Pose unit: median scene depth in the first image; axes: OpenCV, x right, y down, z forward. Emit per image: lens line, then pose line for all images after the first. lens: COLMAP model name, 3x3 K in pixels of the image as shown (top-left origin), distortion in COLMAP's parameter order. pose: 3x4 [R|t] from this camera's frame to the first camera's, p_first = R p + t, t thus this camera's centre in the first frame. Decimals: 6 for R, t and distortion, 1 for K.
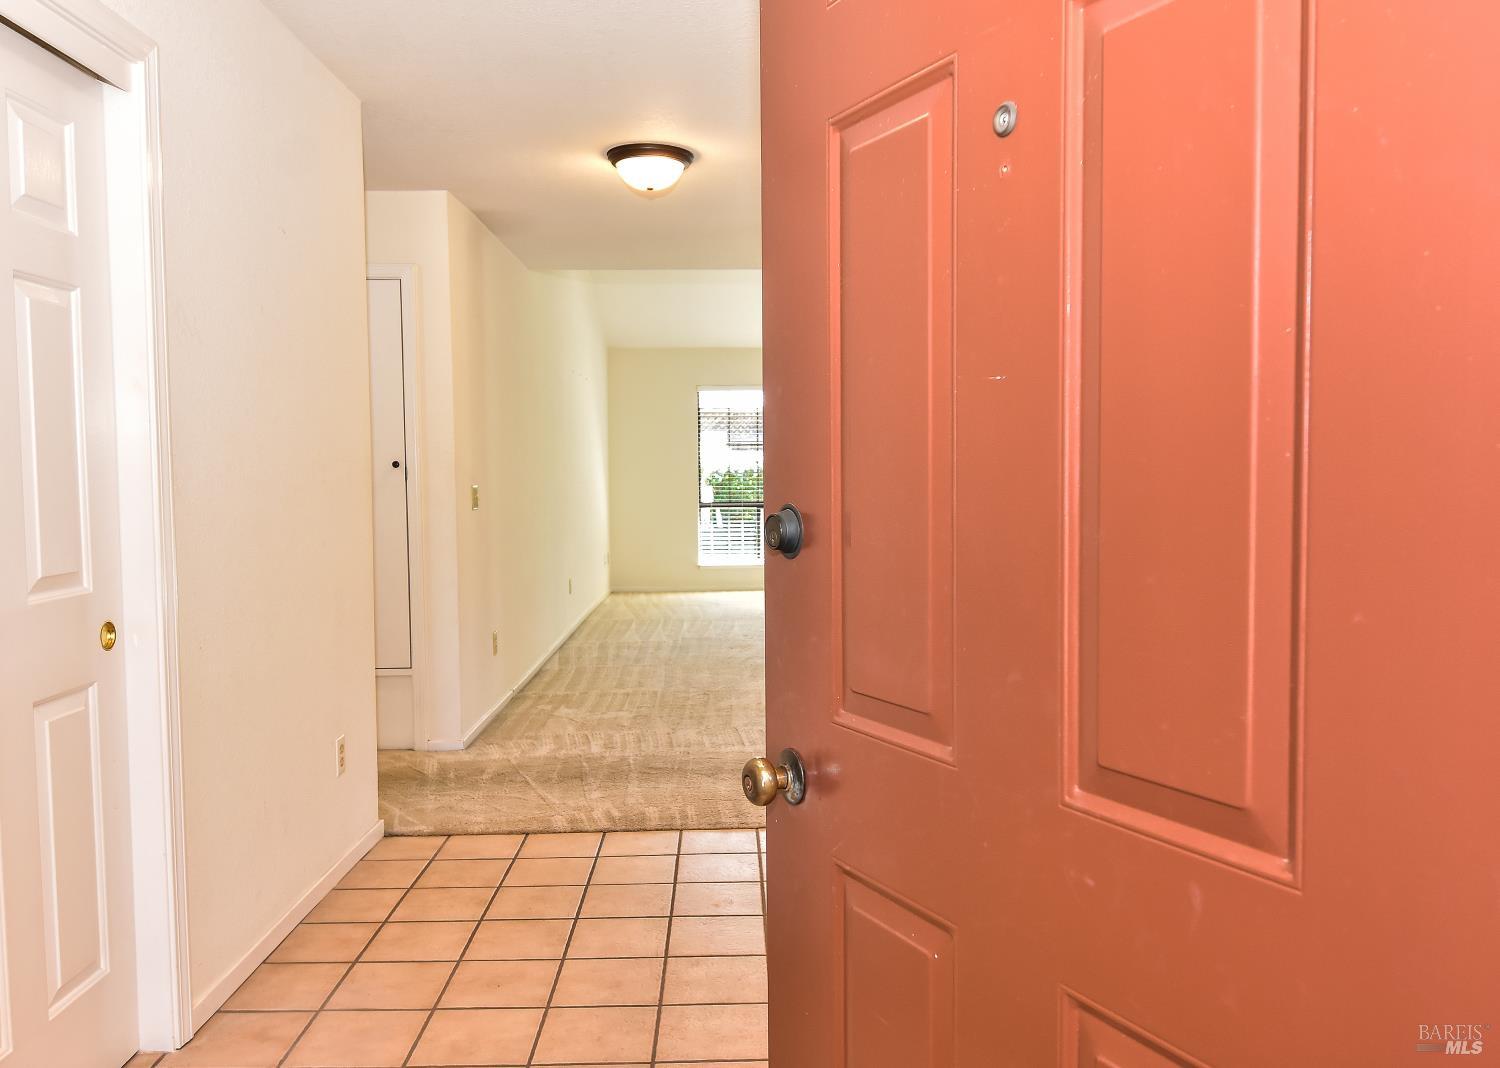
lens RADIAL K [[1118.1, 0, 749.9], [0, 1118.1, 531.8], [0, 0, 1]] dist [-0.006922, -0.000114]
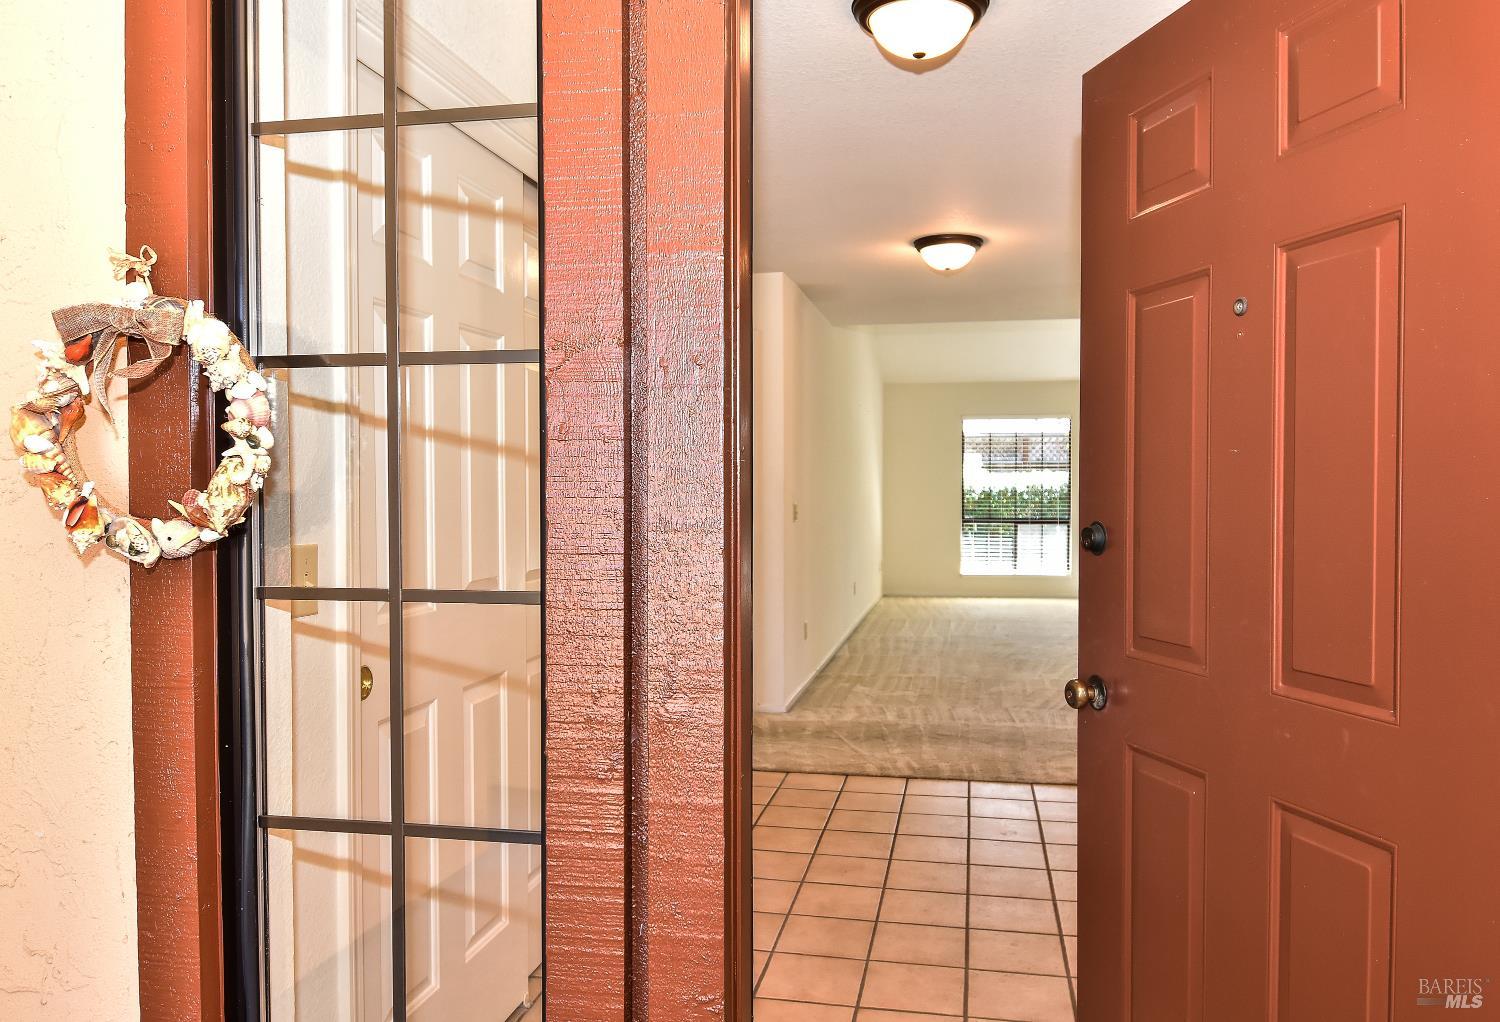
lens RADIAL K [[1088.8, 0, 749.0], [0, 1088.8, 511.6], [0, 0, 1]] dist [-0.001089, -0.021386]
pose [[0.977490, 0.012880, -0.210586, -0.048352], [-0.019414, 0.999391, -0.028990, 0.006179], [0.210084, 0.032426, 0.977145, -0.244132]]
